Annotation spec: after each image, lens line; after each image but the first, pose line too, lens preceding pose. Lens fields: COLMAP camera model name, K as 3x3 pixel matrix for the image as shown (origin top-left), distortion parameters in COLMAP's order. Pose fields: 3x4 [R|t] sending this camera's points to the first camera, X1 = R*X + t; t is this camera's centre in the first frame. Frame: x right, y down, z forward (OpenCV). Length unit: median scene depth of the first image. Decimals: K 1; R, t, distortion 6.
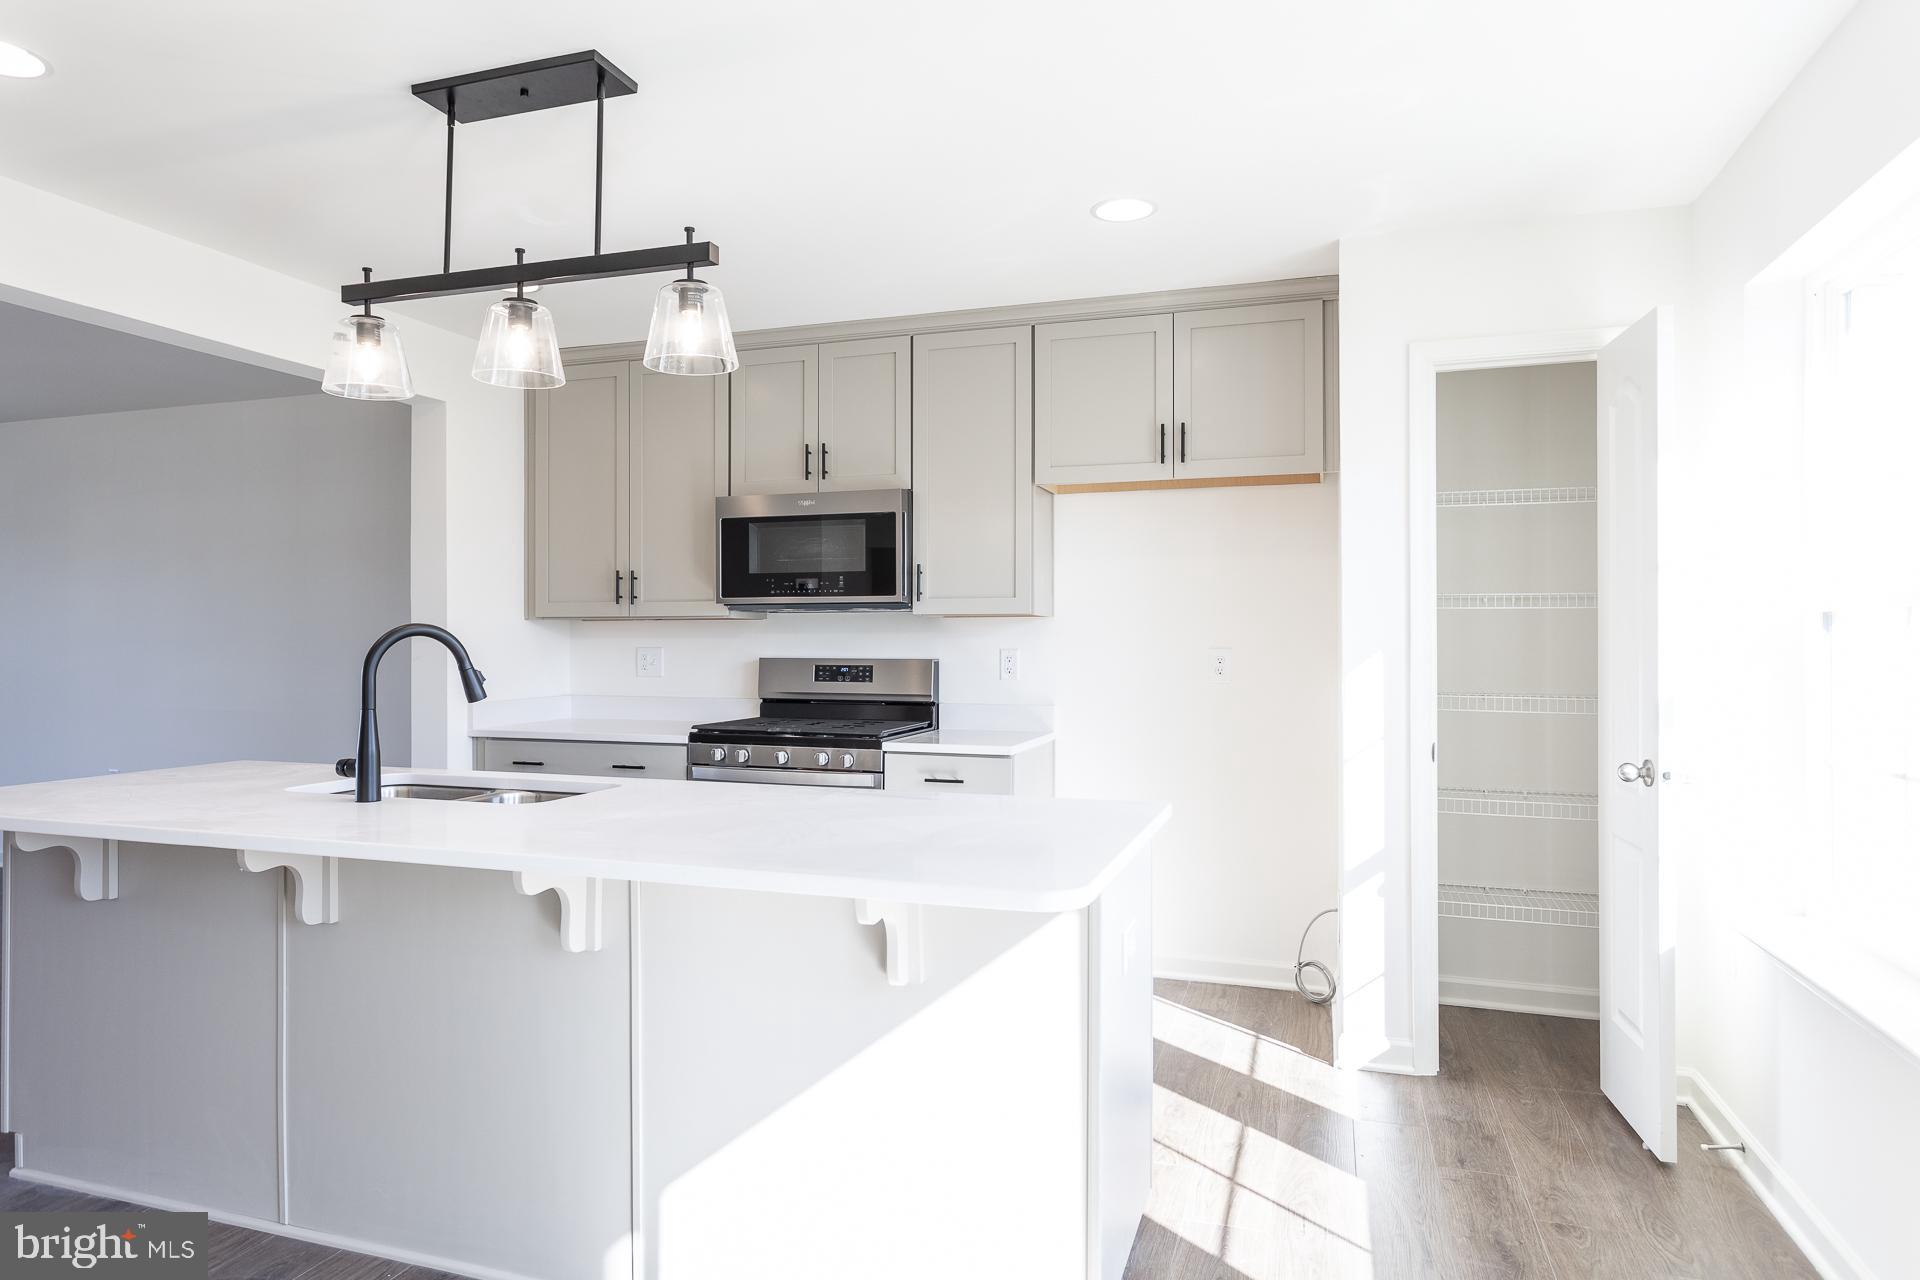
lens RADIAL K [[1168.7, 0, 913.2], [0, 1168.7, 636.1], [0, 0, 1]] dist [0.002787, 0.001138]
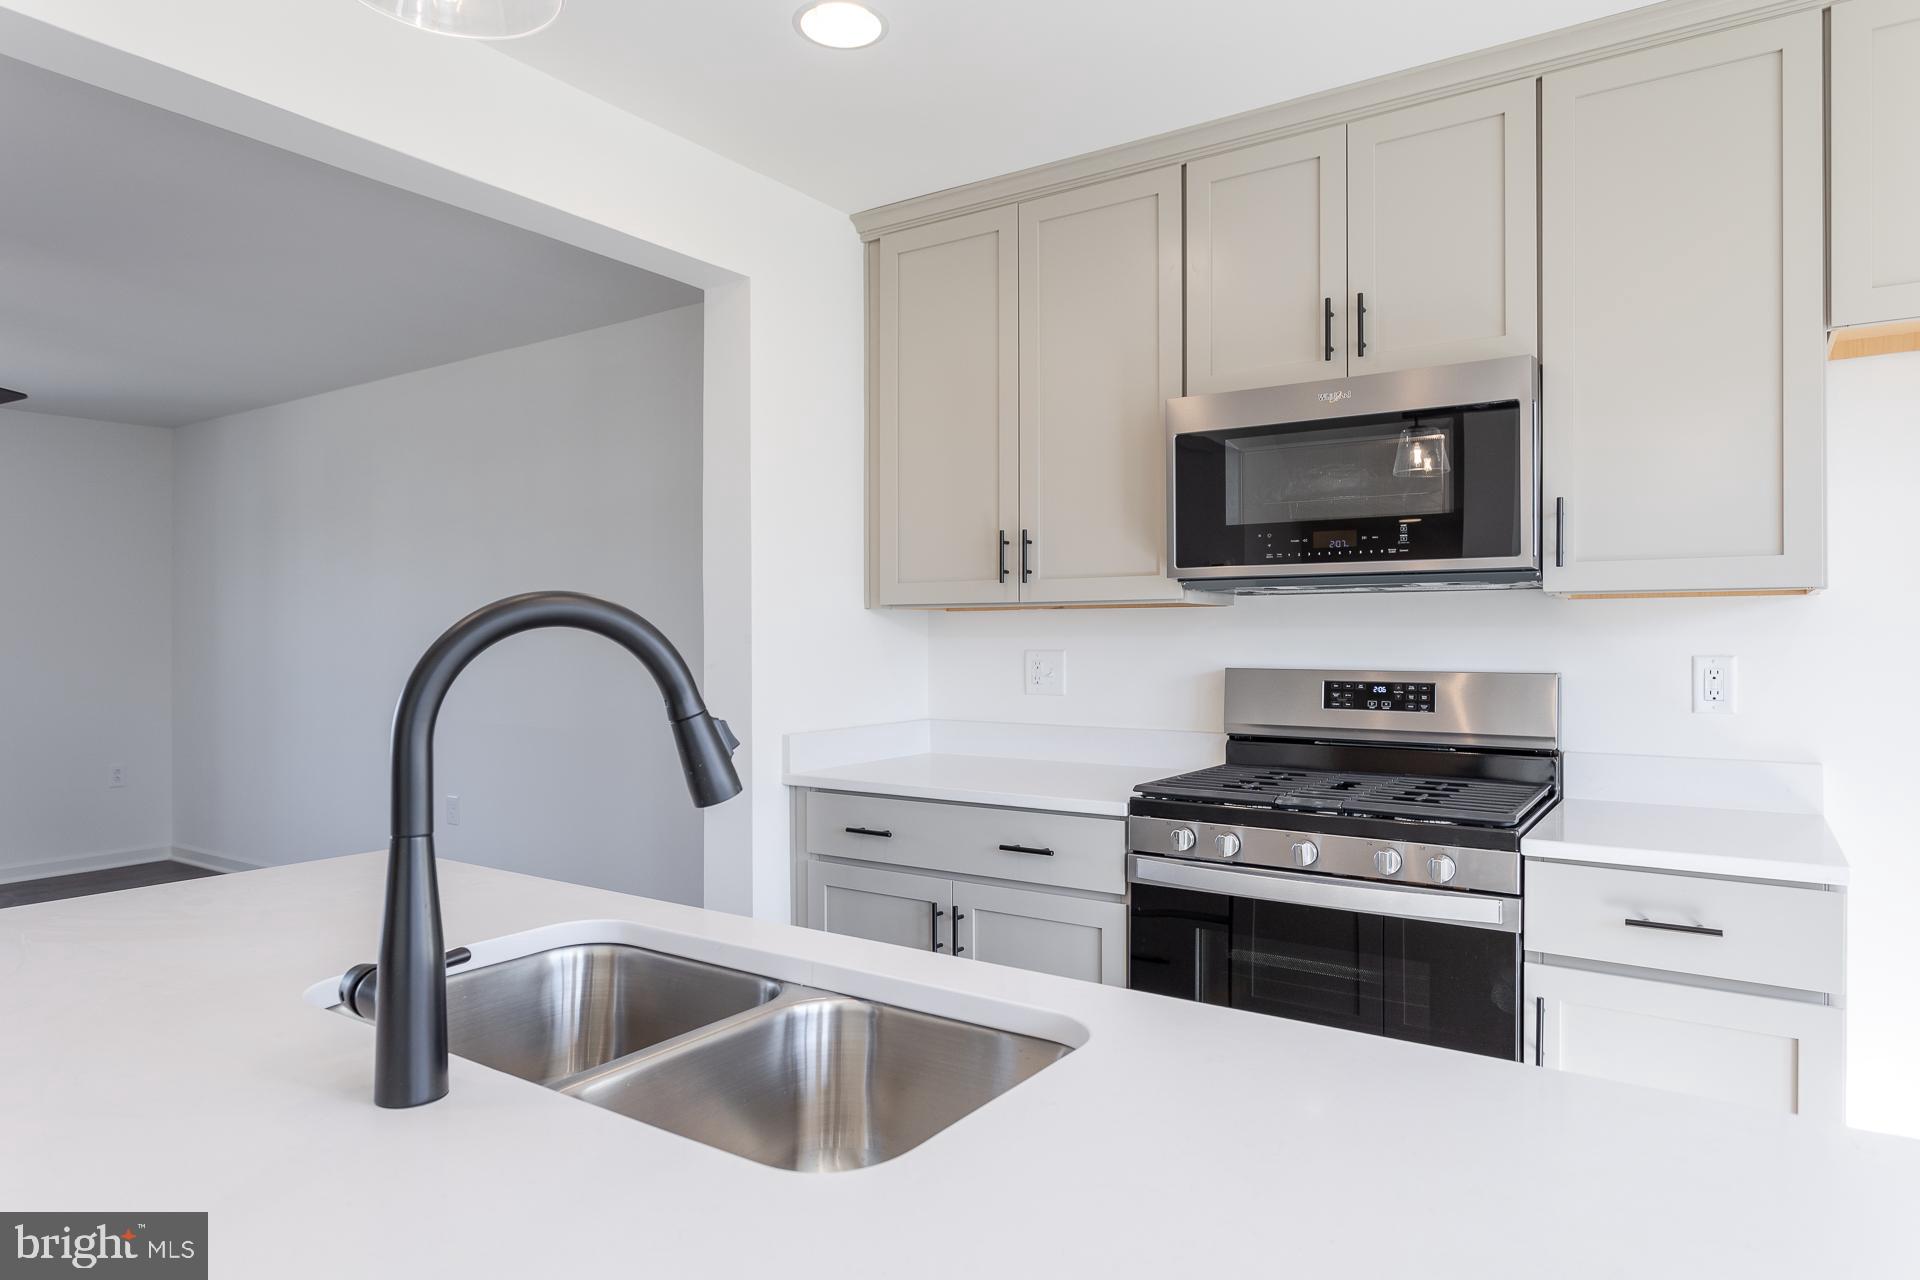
lens RADIAL K [[1168.7, 0, 913.2], [0, 1168.7, 636.1], [0, 0, 1]] dist [0.002787, 0.001138]
pose [[0.958447, -0.000153, -0.285271, -0.121165], [0.000193, 1.000000, 0.000111, 0.001757], [0.285271, -0.000161, 0.958447, 0.386904]]
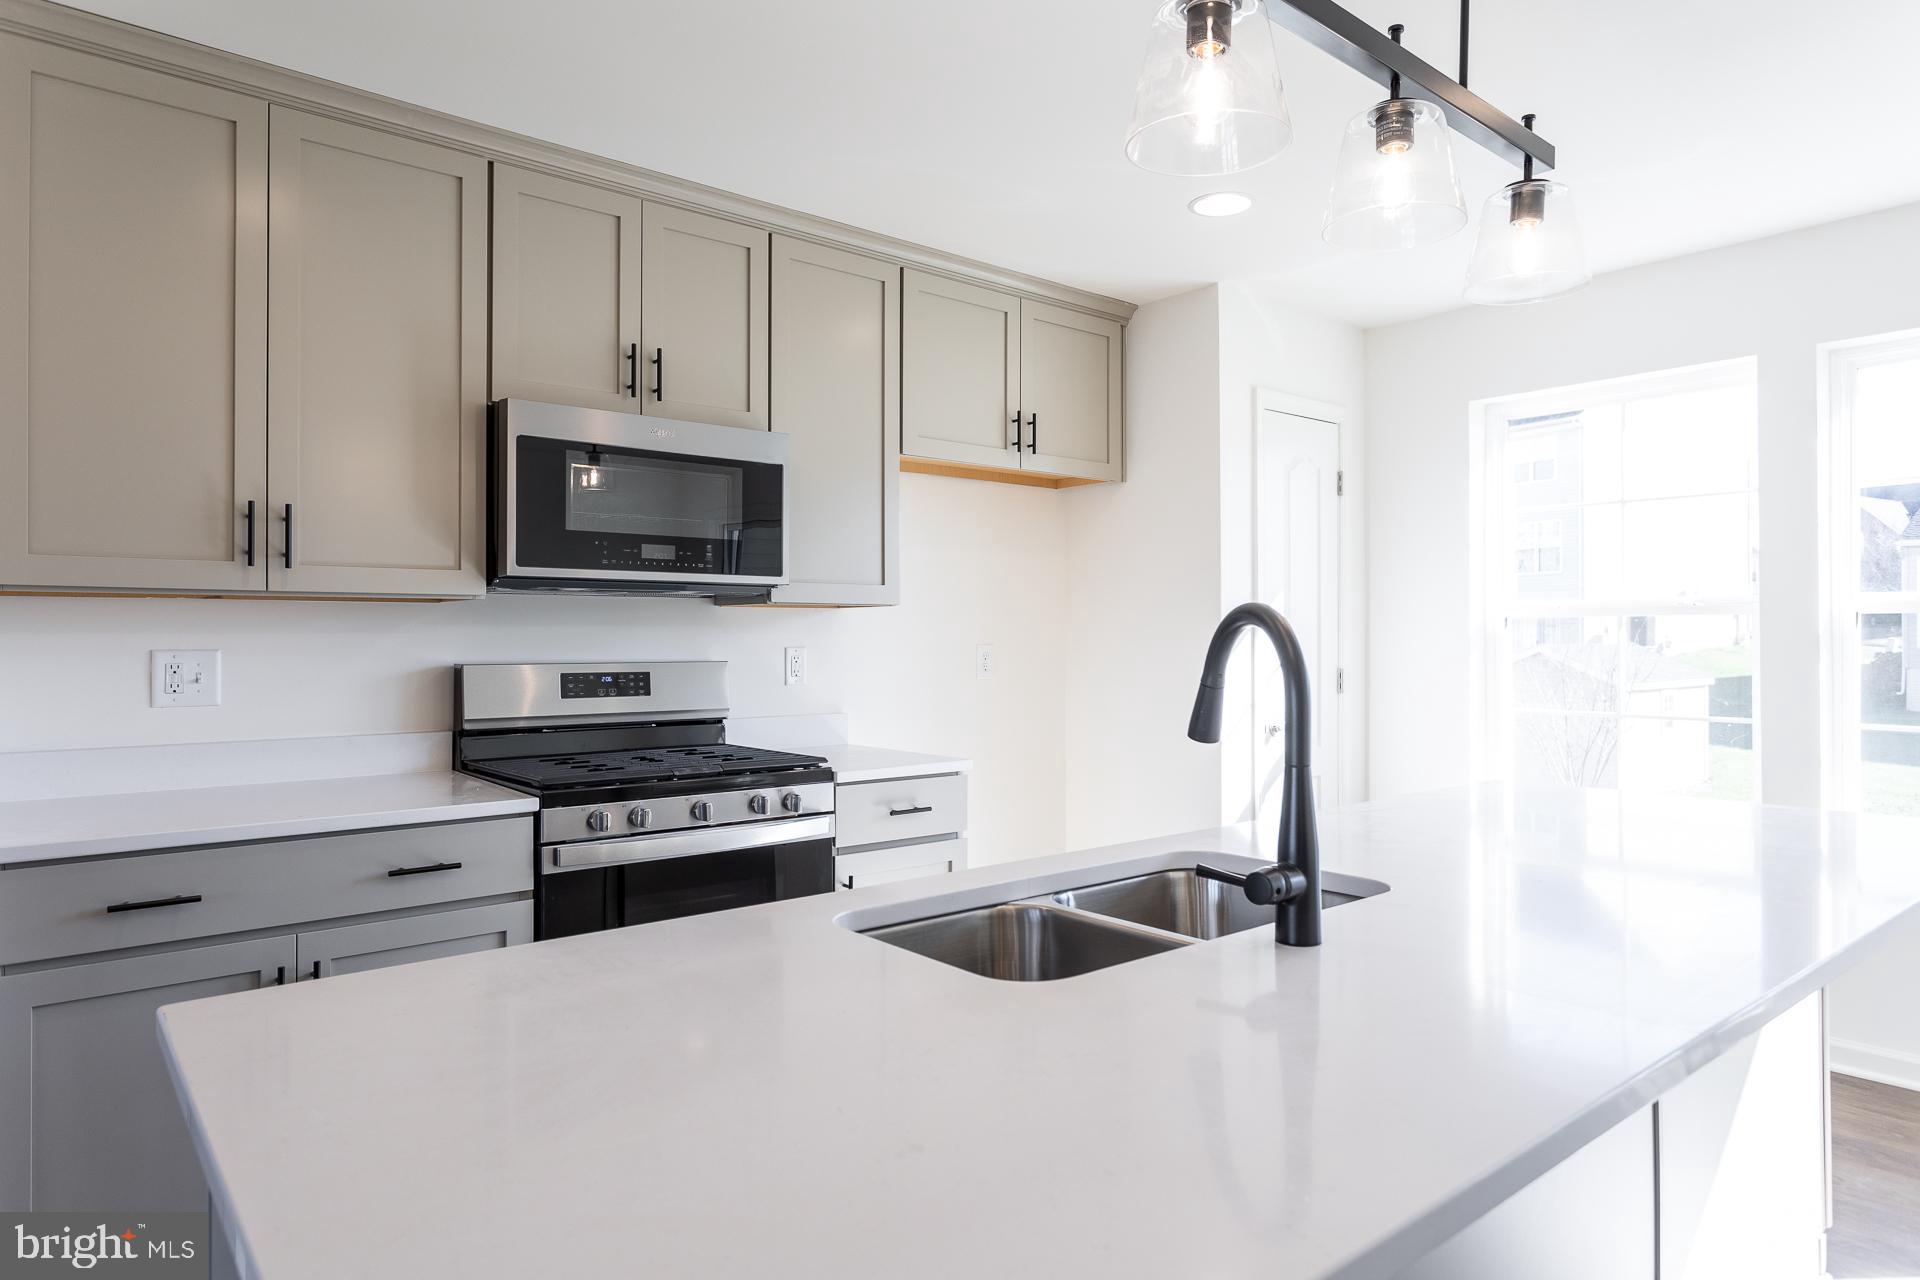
lens RADIAL K [[1139.1, 0, 1055.7], [0, 1139.1, 634.9], [0, 0, 1]] dist [-0.000676, -0.000861]
pose [[0.498640, 0.000475, 0.866809, -0.529546], [-0.003350, 0.999993, 0.001379, 0.001021], [-0.866803, -0.003591, 0.498638, 0.459457]]
